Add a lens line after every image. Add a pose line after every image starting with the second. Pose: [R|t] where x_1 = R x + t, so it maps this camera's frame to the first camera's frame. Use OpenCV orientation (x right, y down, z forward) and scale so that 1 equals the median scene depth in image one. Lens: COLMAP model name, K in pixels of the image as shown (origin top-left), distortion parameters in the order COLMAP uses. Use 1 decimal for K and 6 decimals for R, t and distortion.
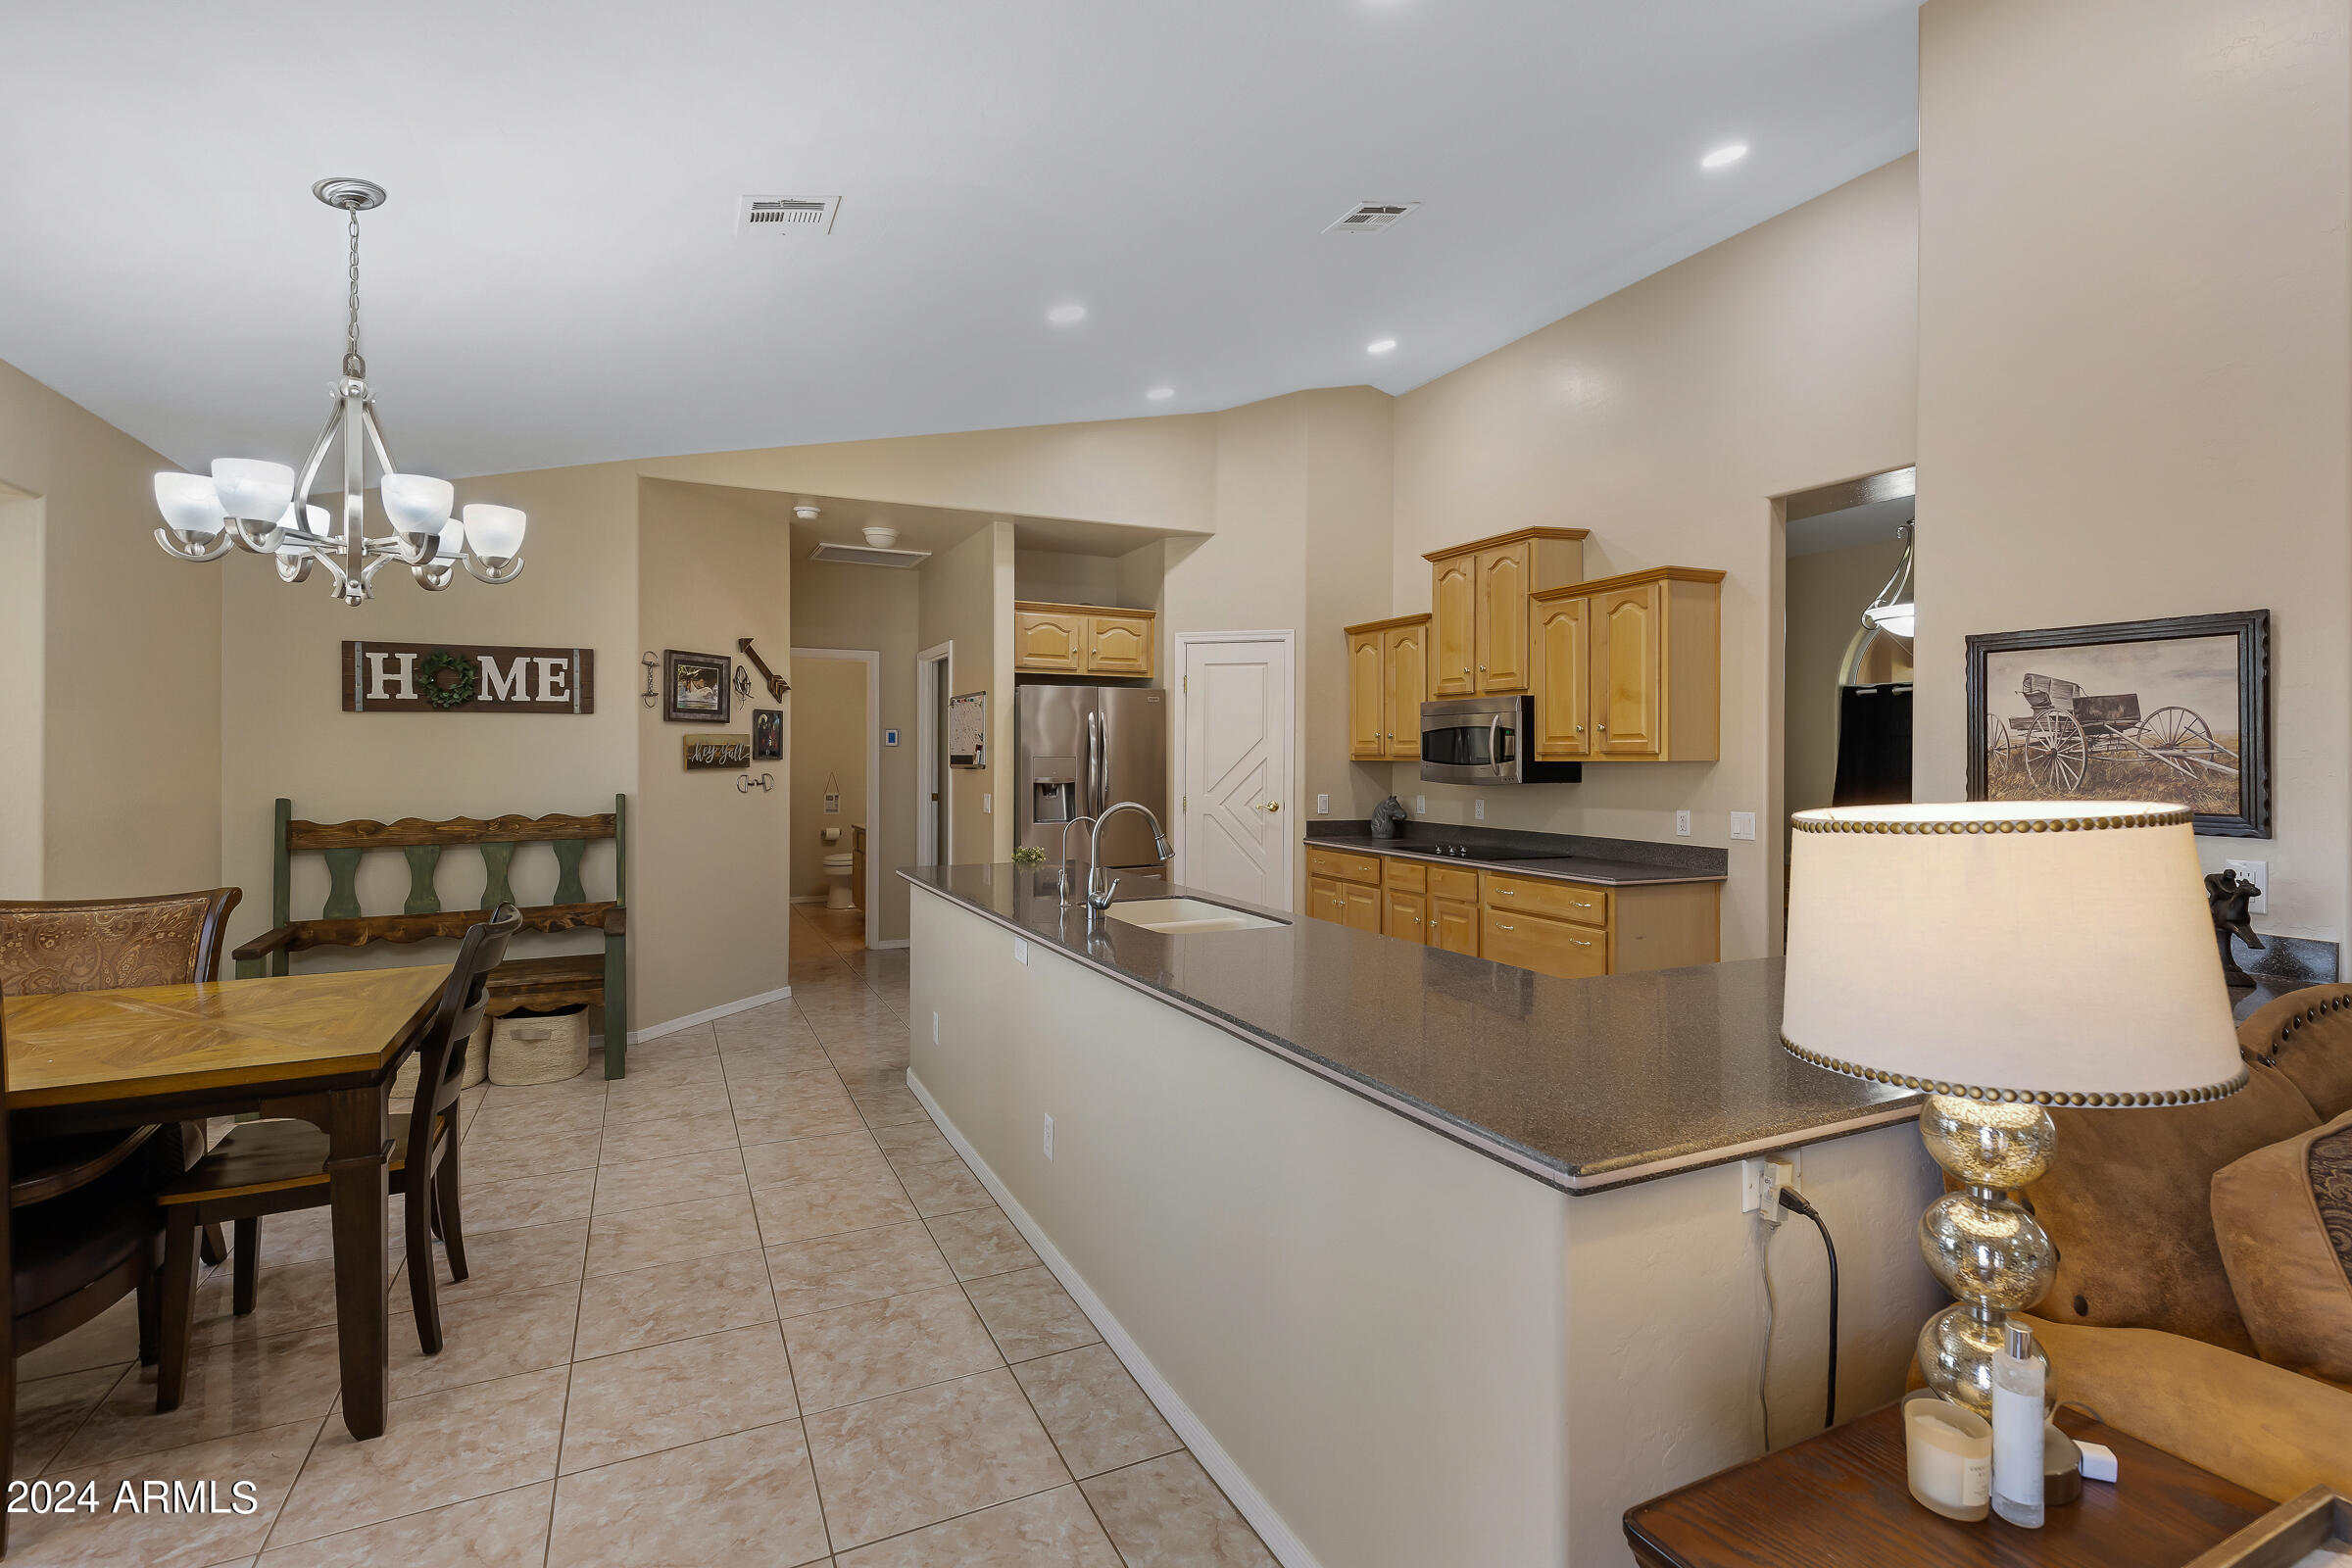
lens RADIAL K [[1105.6, 0, 1182.0], [0, 1105.6, 768.3], [0, 0, 1]] dist [-0.001126, -0.000421]
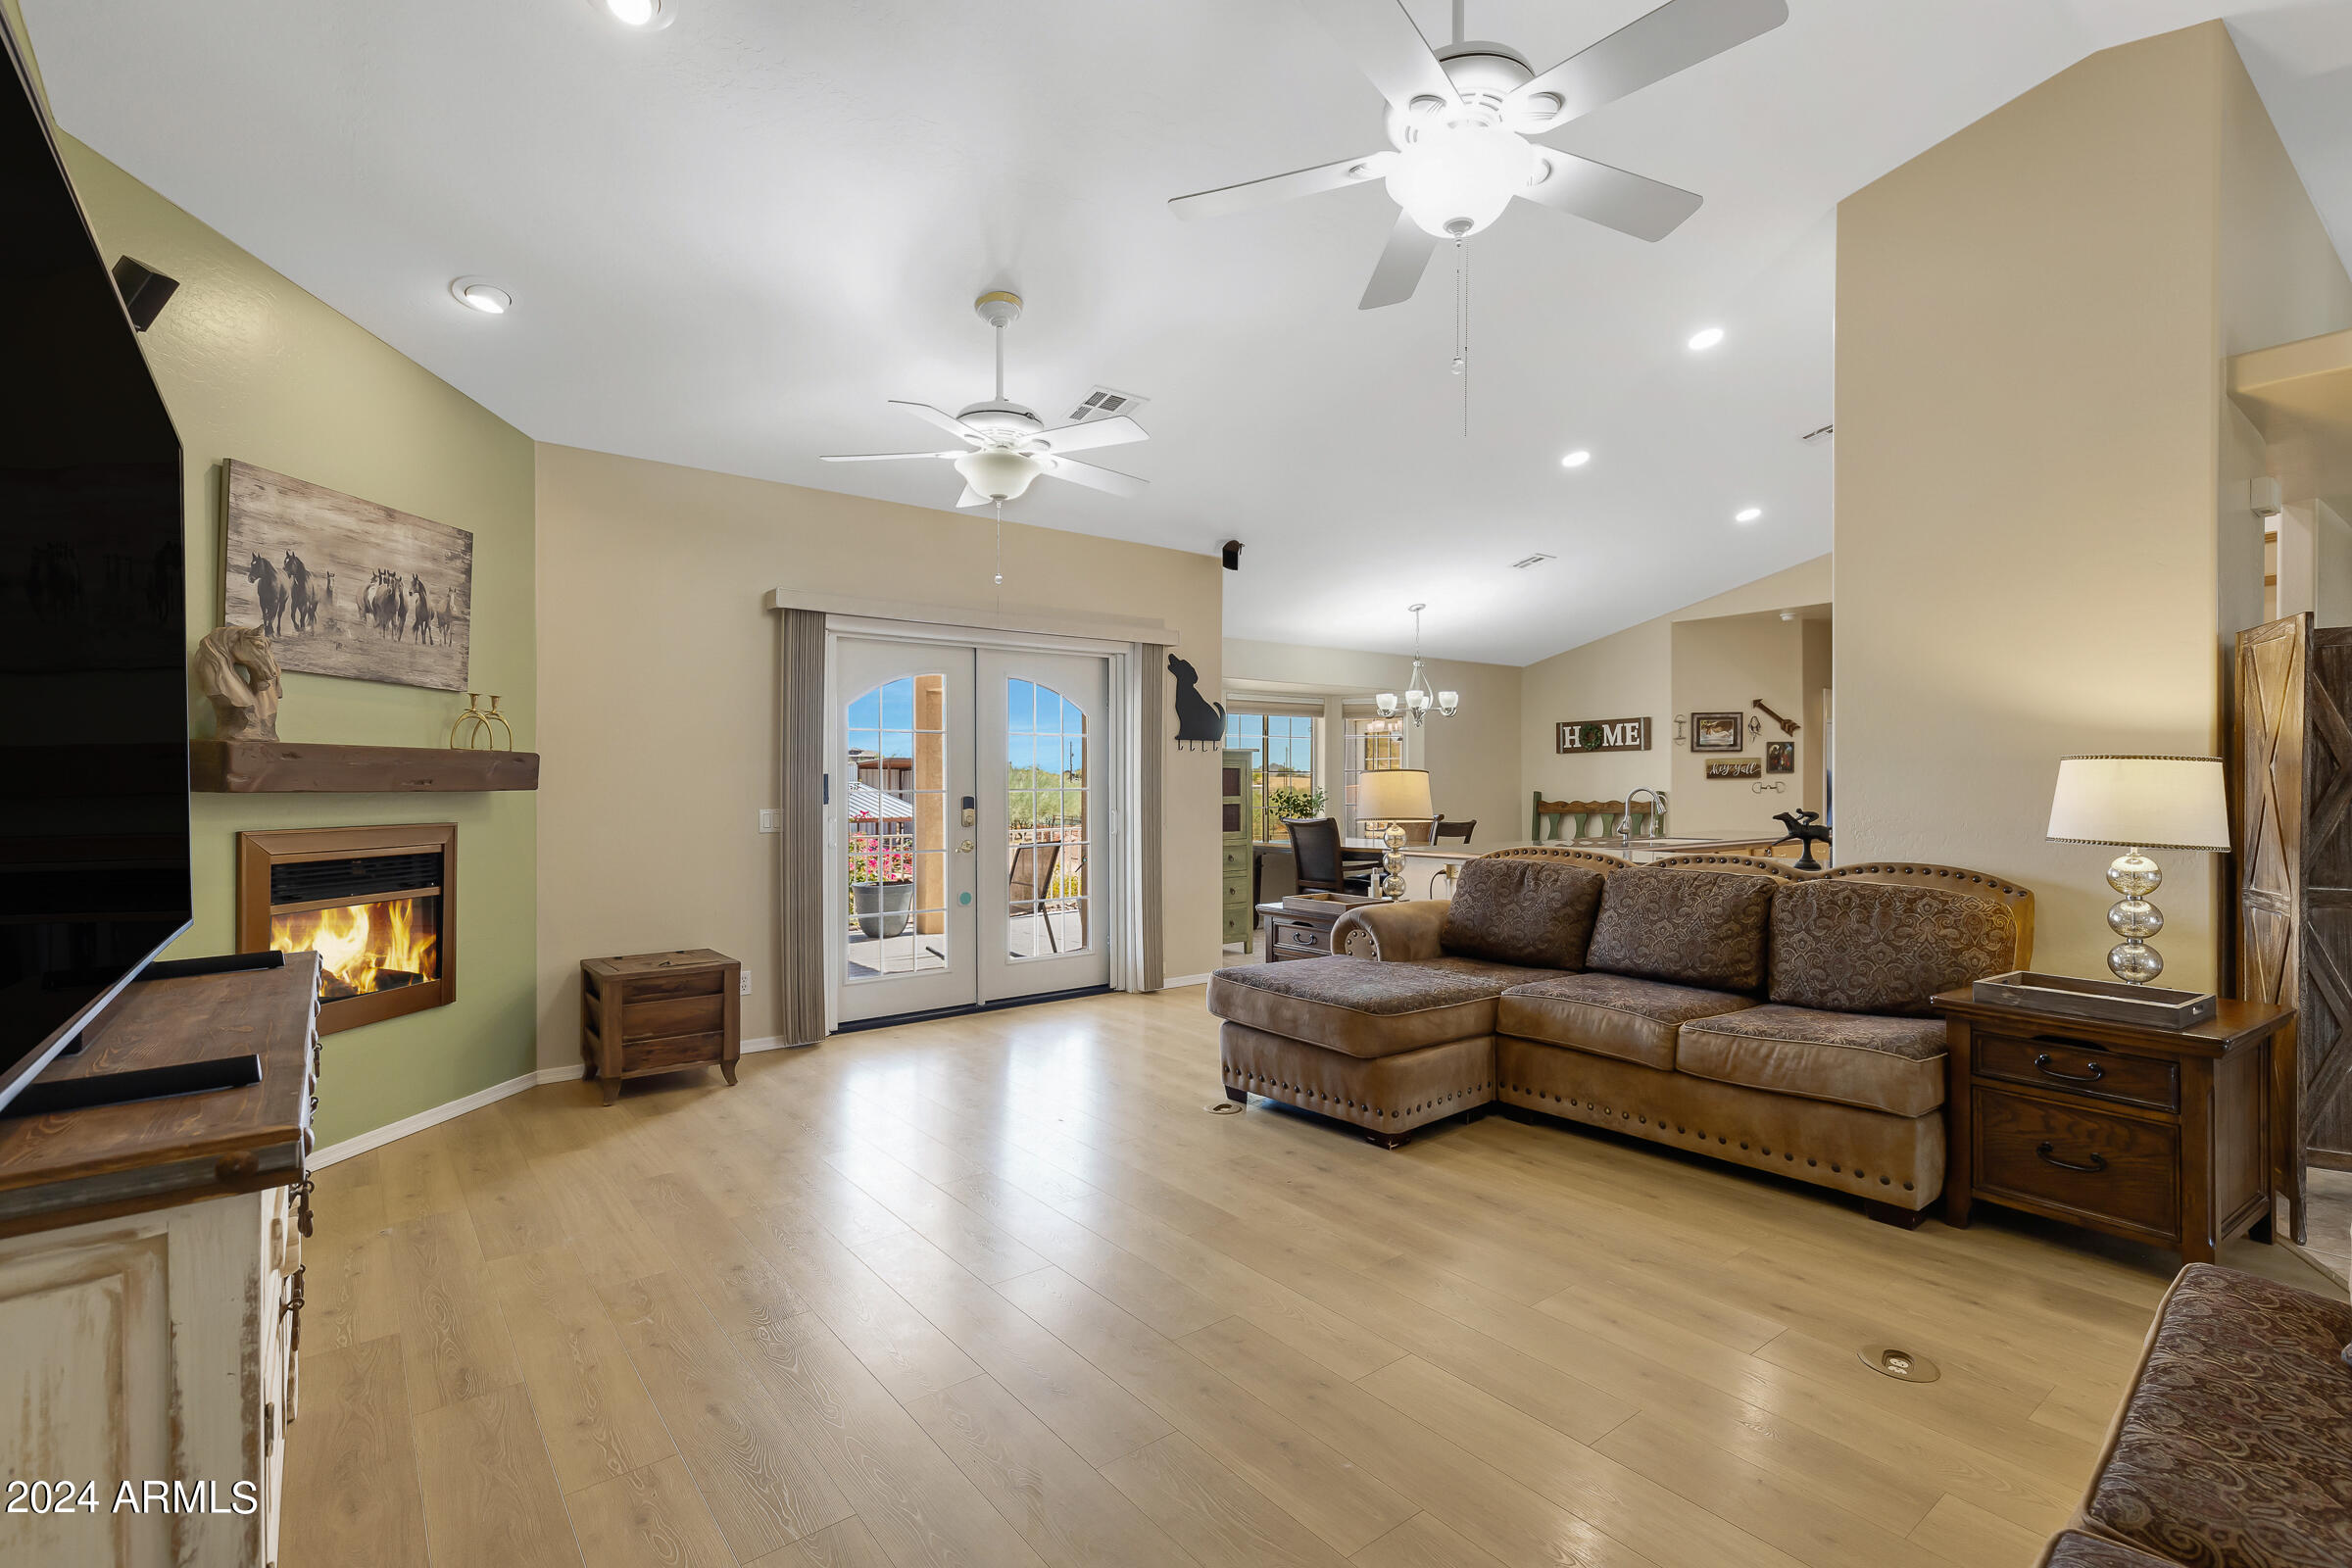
lens RADIAL K [[1082.6, 0, 1218.0], [0, 1082.6, 784.2], [0, 0, 1]] dist [0.013826, -0.000101]
pose [[0.238146, -0.007500, -0.971200, 1.152514], [-0.004132, 0.999953, -0.008735, 0.030972], [0.971221, 0.006093, 0.238104, -0.195087]]
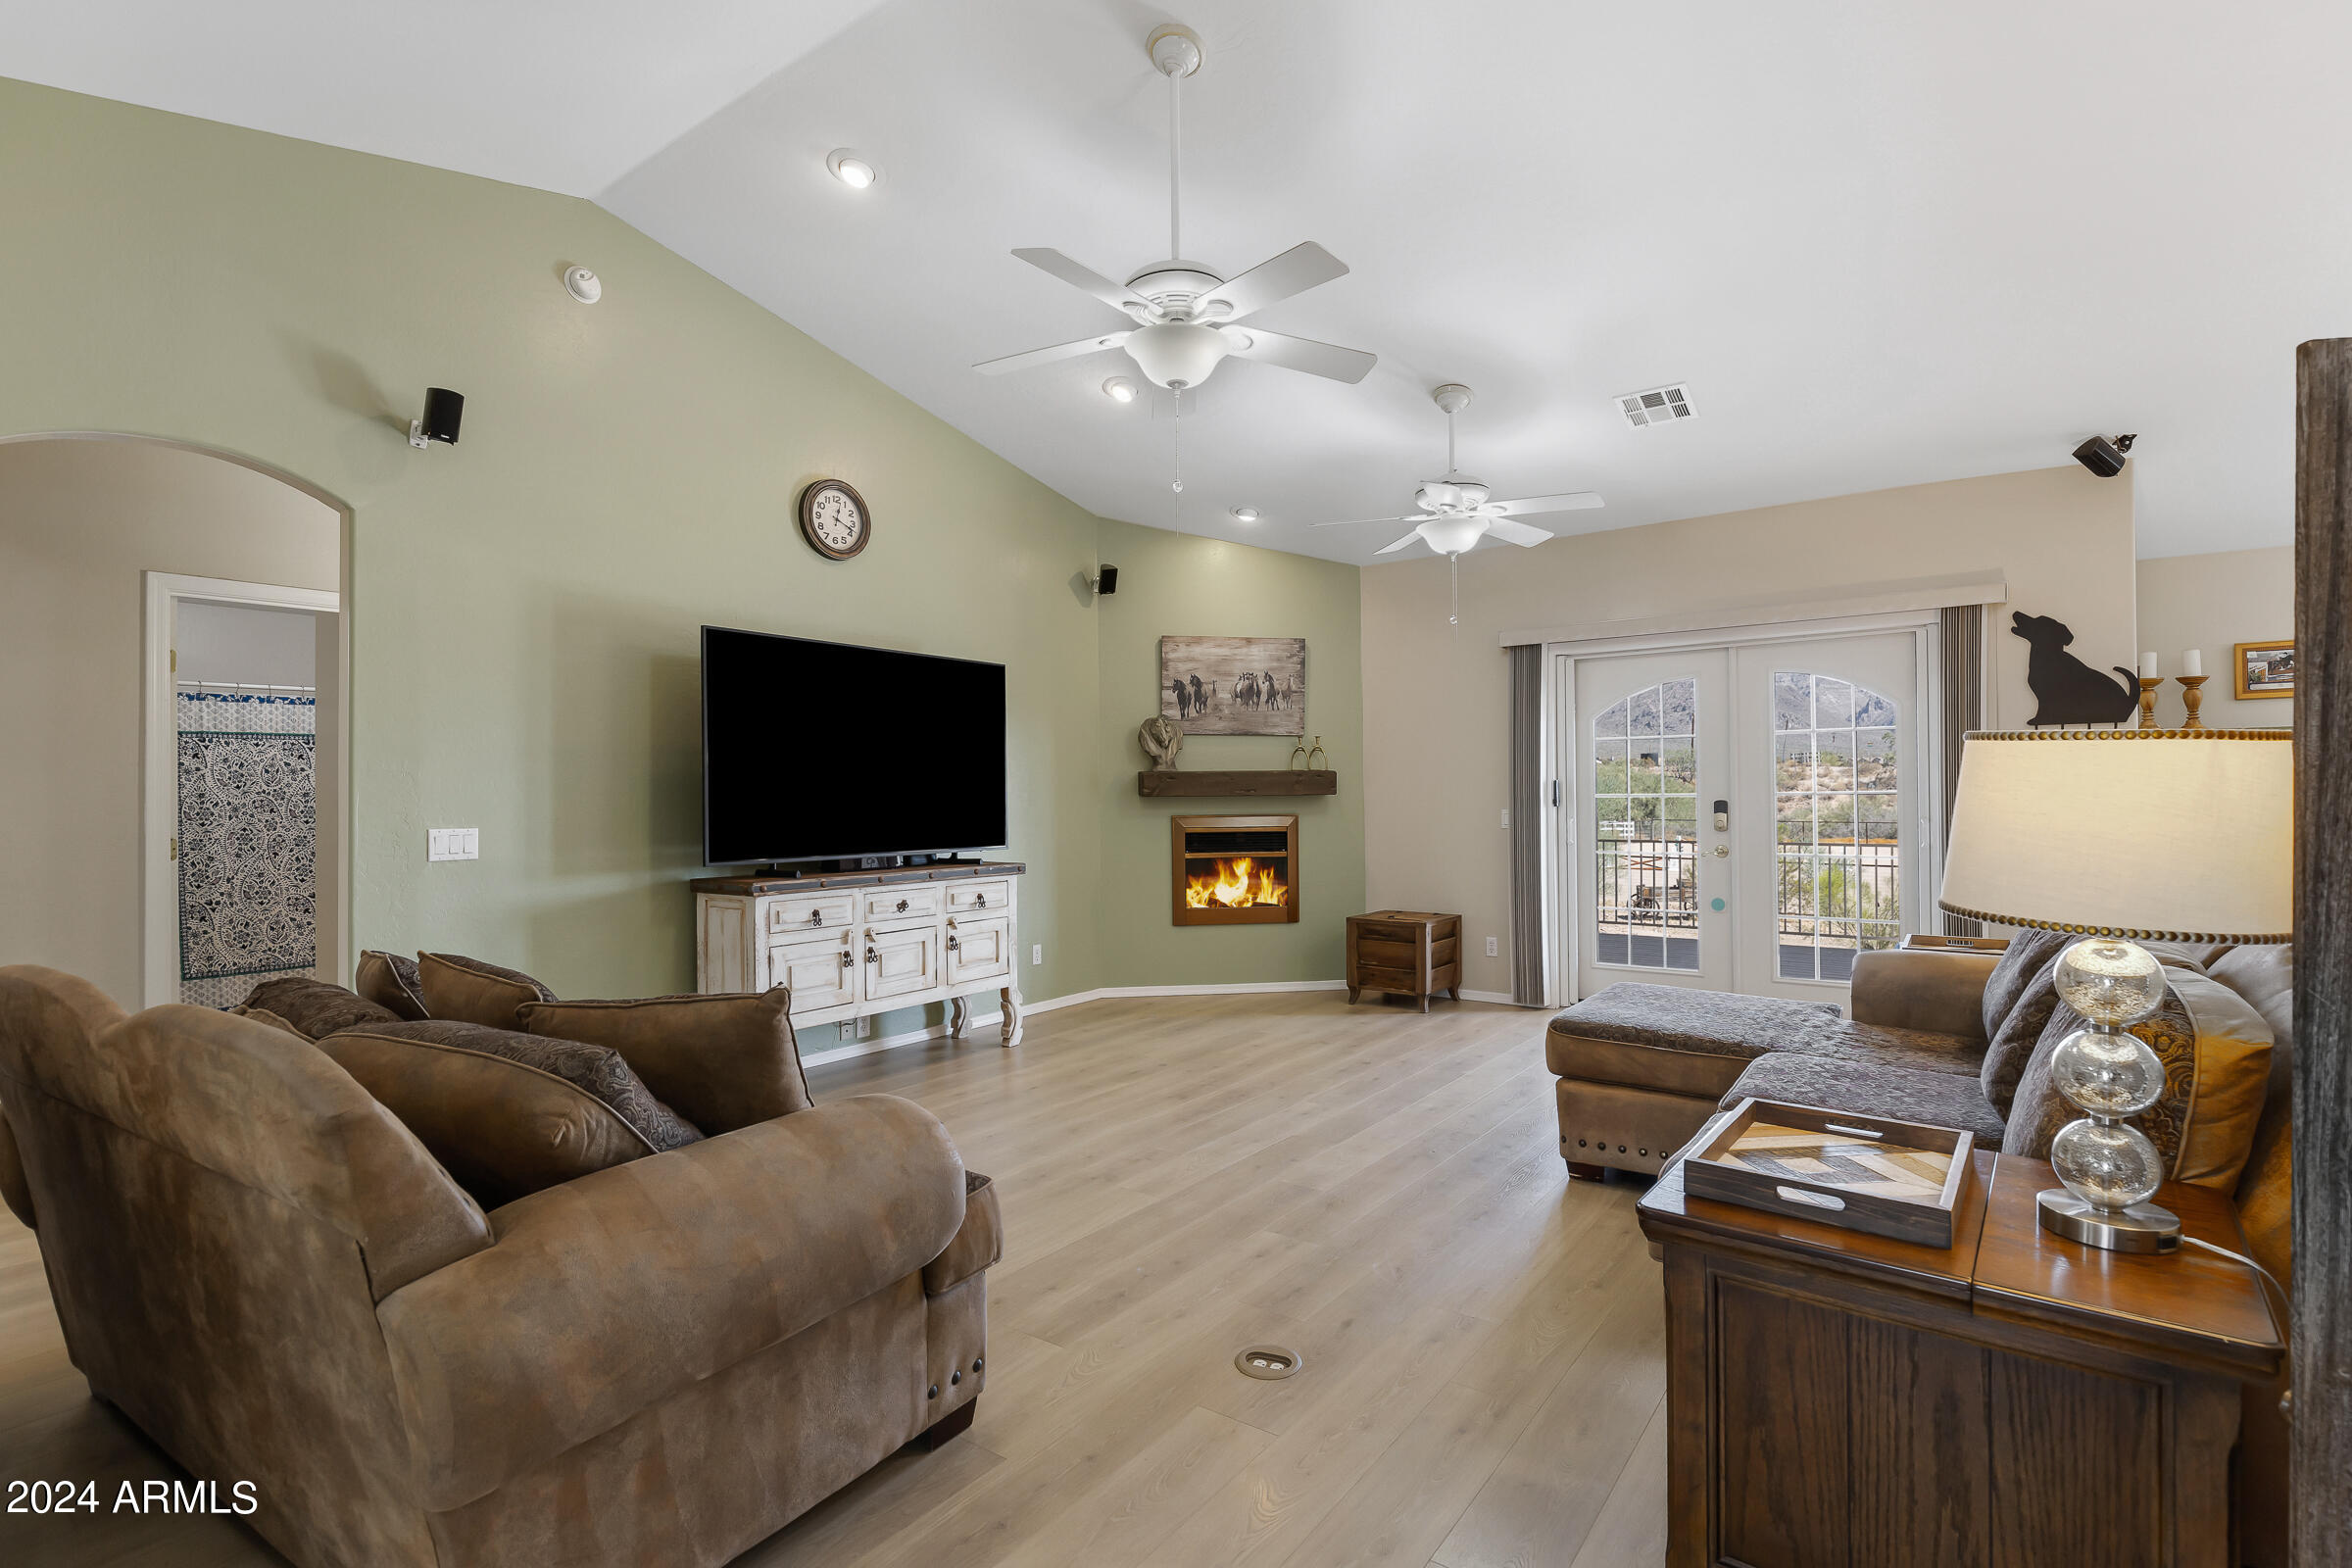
lens RADIAL K [[1147.2, 0, 1148.1], [0, 1147.2, 775.0], [0, 0, 1]] dist [-0.000544, -0.000147]
pose [[-0.890638, -0.006755, -0.454662, 1.042452], [-0.001075, 0.999918, -0.012750, 0.024337], [0.454711, -0.010867, -0.890573, 0.612414]]
